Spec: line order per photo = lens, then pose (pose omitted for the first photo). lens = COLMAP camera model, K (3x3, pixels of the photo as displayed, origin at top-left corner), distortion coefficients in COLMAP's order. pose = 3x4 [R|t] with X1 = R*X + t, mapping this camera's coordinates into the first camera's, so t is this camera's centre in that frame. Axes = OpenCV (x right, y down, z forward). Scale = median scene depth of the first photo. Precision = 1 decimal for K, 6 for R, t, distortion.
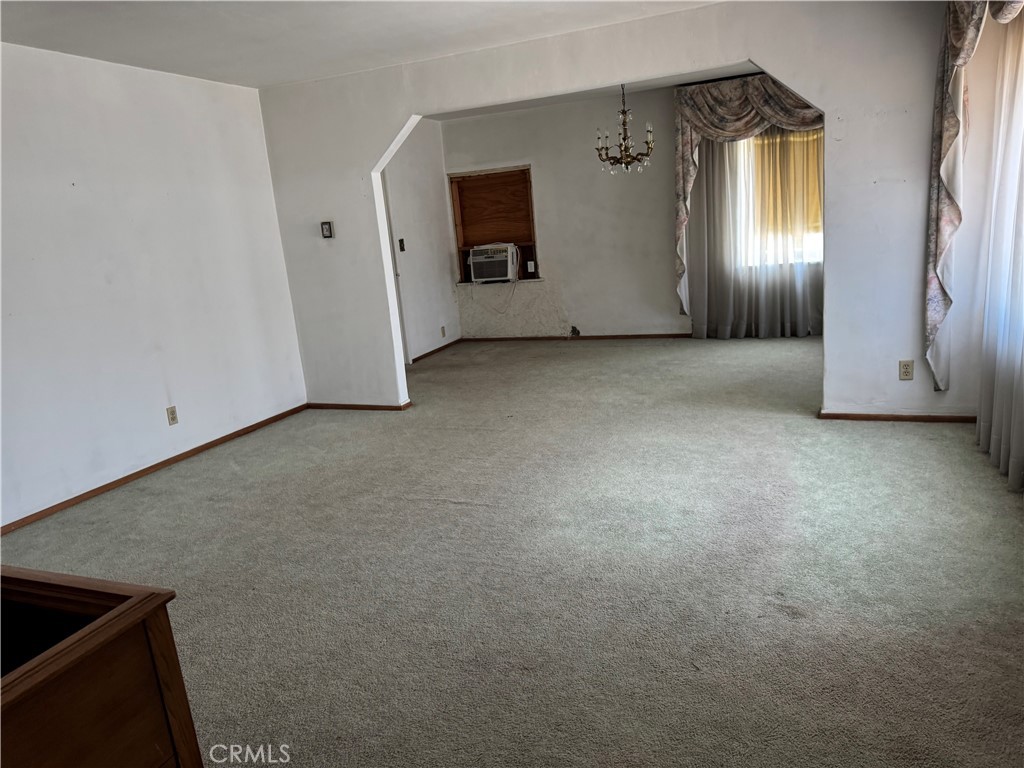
lens RADIAL K [[716.2, 0, 508.7], [0, 716.2, 390.0], [0, 0, 1]] dist [0.128831, -0.252533]
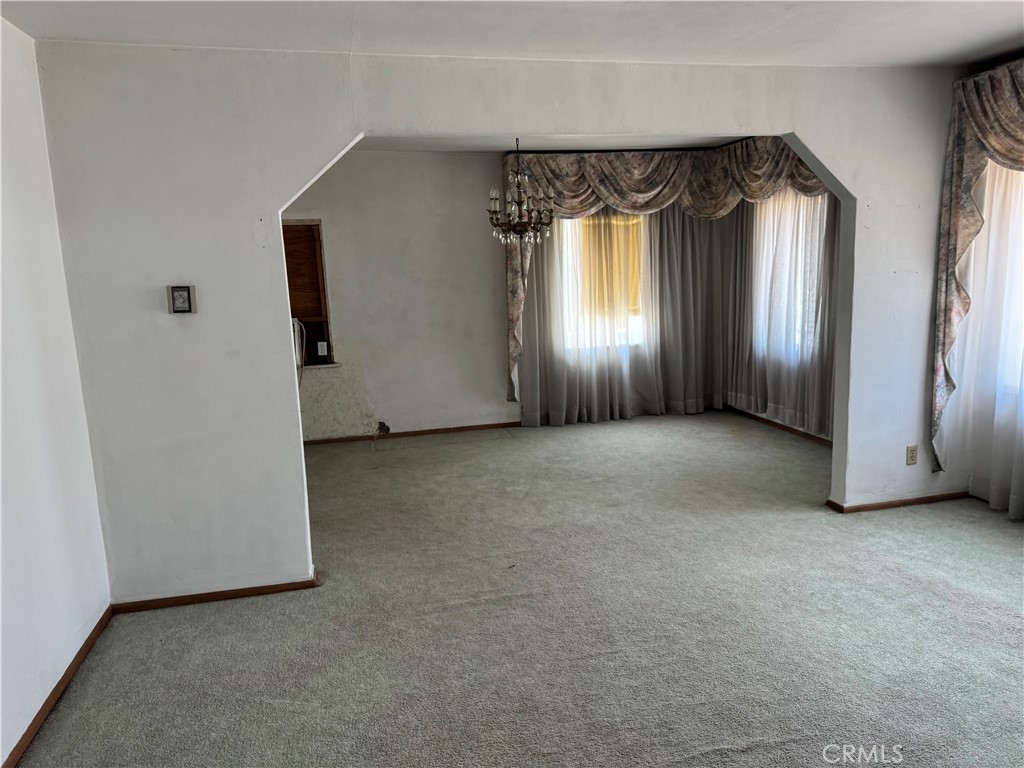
lens RADIAL K [[716.2, 0, 508.7], [0, 716.2, 390.0], [0, 0, 1]] dist [0.128831, -0.252533]
pose [[0.801926, -0.046367, 0.595621, -0.335874], [0.102296, 0.992917, -0.060434, -0.075279], [-0.588600, 0.109393, 0.800989, 0.334143]]
